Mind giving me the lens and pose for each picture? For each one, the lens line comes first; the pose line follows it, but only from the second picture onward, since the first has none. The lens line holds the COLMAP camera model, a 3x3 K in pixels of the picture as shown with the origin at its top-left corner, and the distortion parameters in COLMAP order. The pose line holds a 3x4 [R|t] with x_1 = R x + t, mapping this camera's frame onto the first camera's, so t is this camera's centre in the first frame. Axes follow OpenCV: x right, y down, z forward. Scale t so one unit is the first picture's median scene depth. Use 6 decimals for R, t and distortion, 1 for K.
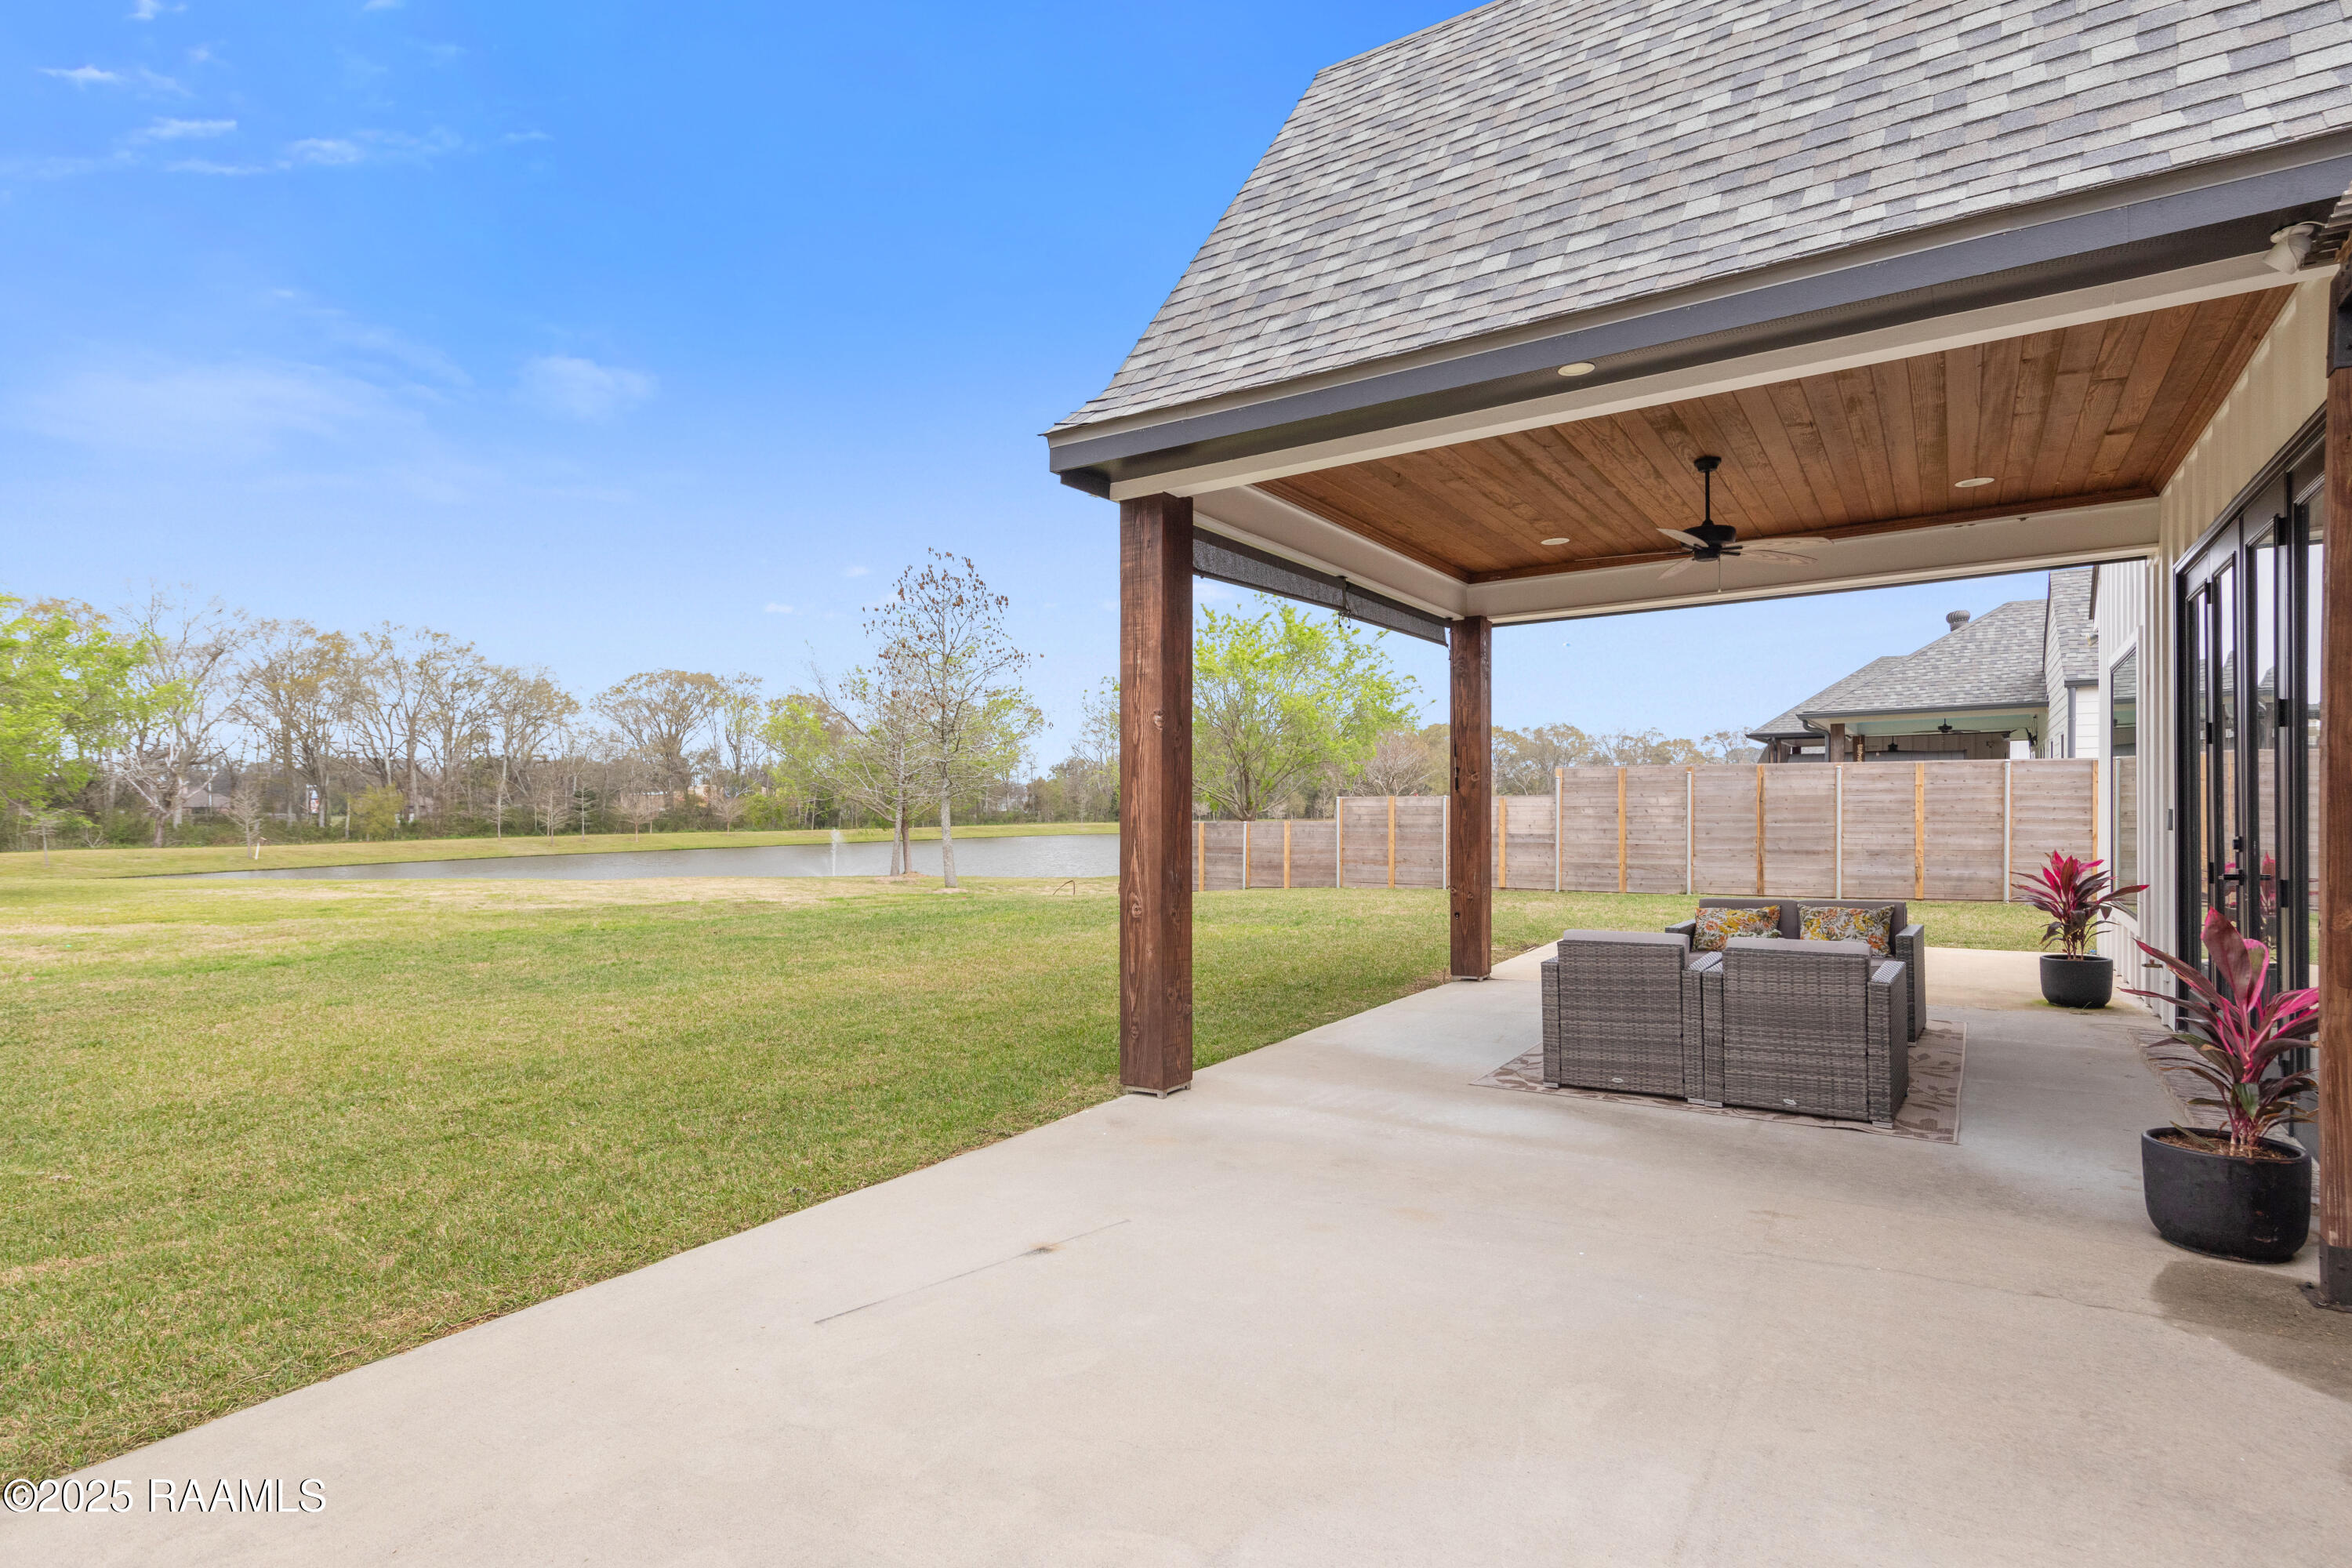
lens RADIAL K [[1186.9, 0, 1167.6], [0, 1186.9, 806.6], [0, 0, 1]] dist [0.004794, -0.001205]
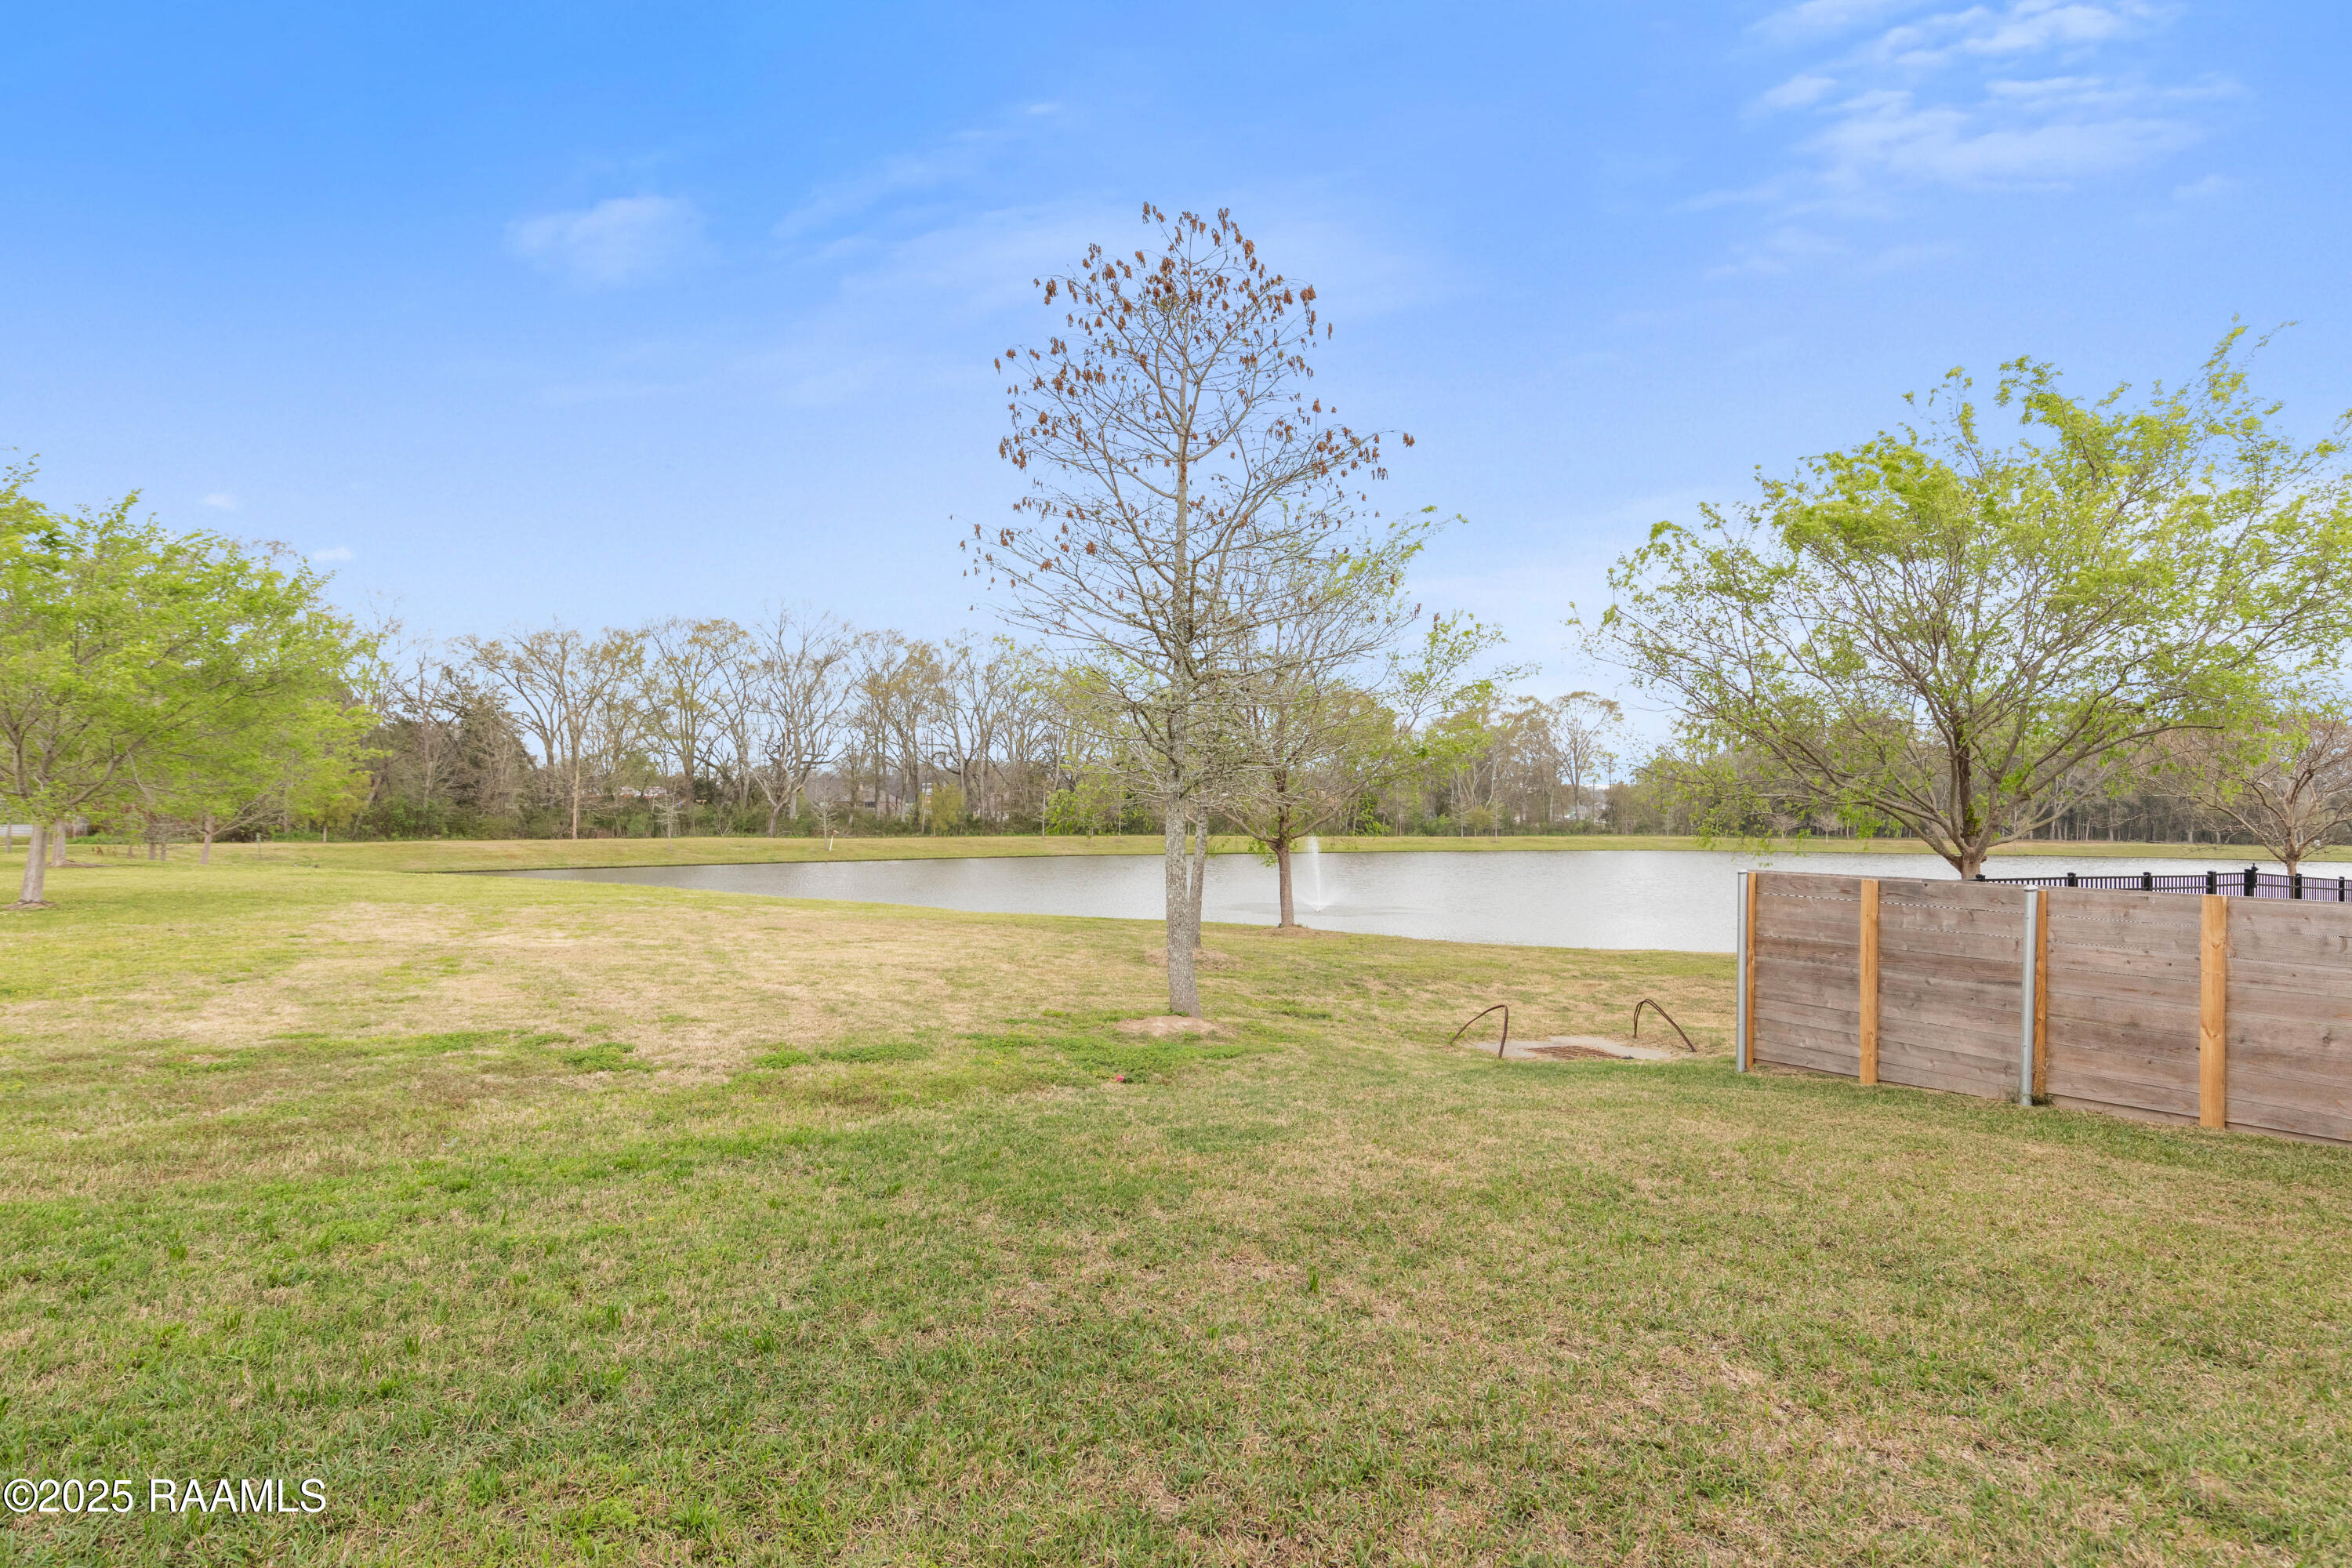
lens RADIAL K [[1186.9, 0, 1189.5], [0, 1186.9, 789.4], [0, 0, 1]] dist [0.004794, -0.001205]
pose [[0.894055, 0.010335, -0.447838, 0.001732], [-0.018990, 0.999710, -0.014841, -0.000909], [0.447554, 0.021773, 0.893992, 0.152506]]
